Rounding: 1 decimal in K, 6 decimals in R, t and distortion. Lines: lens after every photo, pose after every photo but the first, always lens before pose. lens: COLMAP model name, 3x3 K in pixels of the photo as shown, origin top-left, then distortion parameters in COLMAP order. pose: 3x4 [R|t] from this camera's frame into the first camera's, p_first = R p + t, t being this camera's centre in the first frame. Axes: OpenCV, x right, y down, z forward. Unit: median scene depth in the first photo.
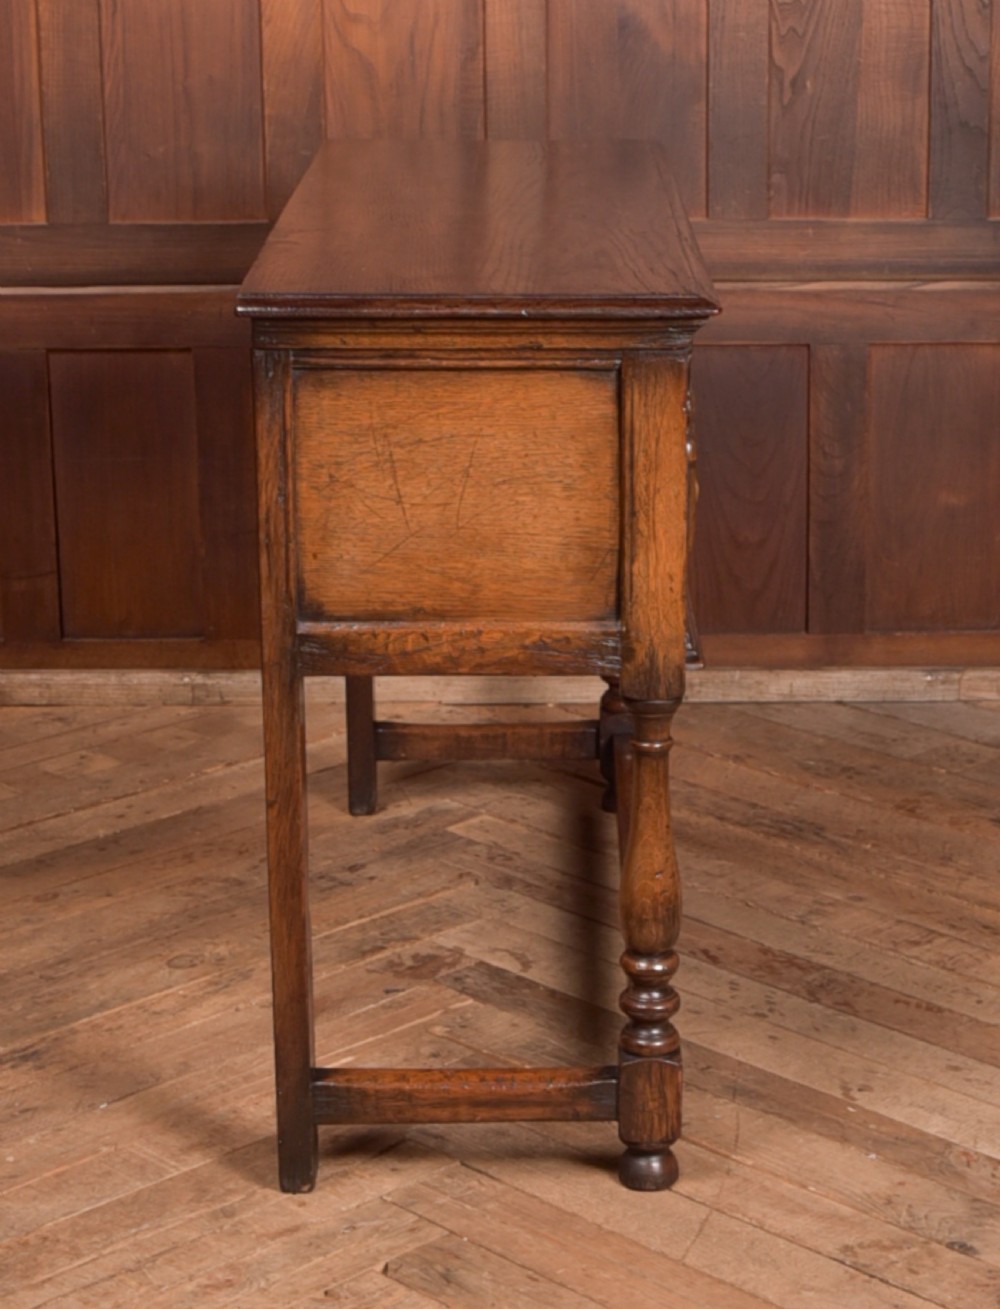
lens RADIAL K [[3001.7, 0, 564.4], [0, 3001.7, 591.1], [0, 0, 1]] dist [-0.106997, 0.040439]
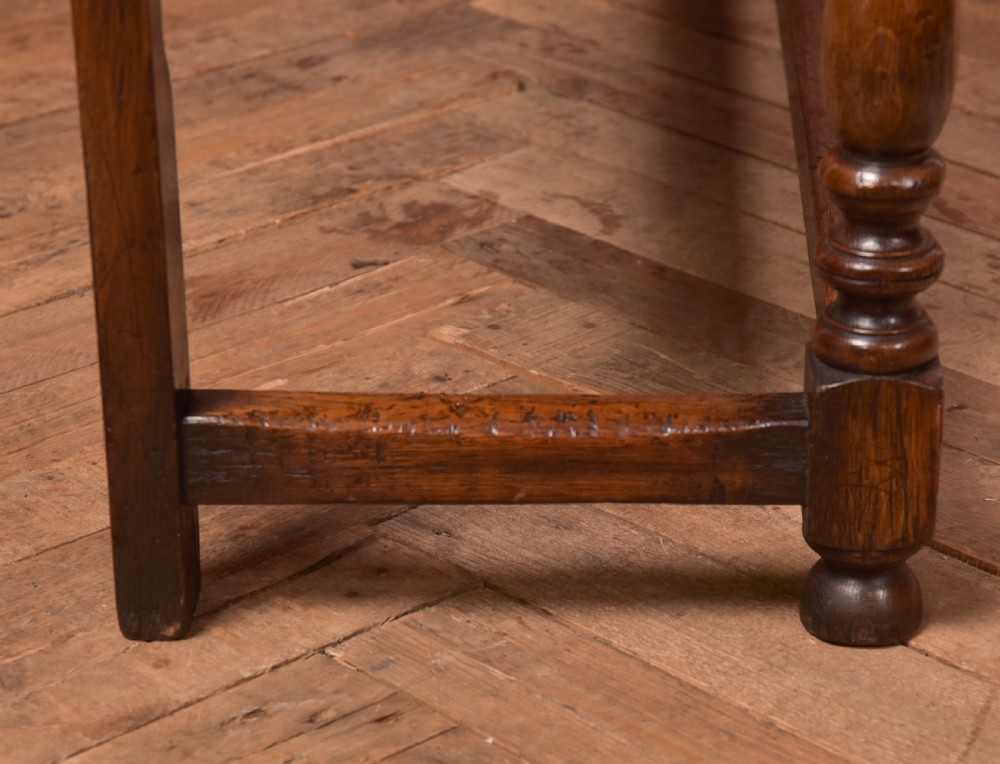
lens RADIAL K [[3334.2, 0, 500.0], [0, 3334.2, 382.0], [0, 0, 1]] dist [0.192479, 0.056565]
pose [[0.999254, 0.013325, -0.036250, -0.010561], [-0.008237, 0.990529, 0.137059, 0.071135], [0.037733, -0.136658, 0.989899, 0.395463]]
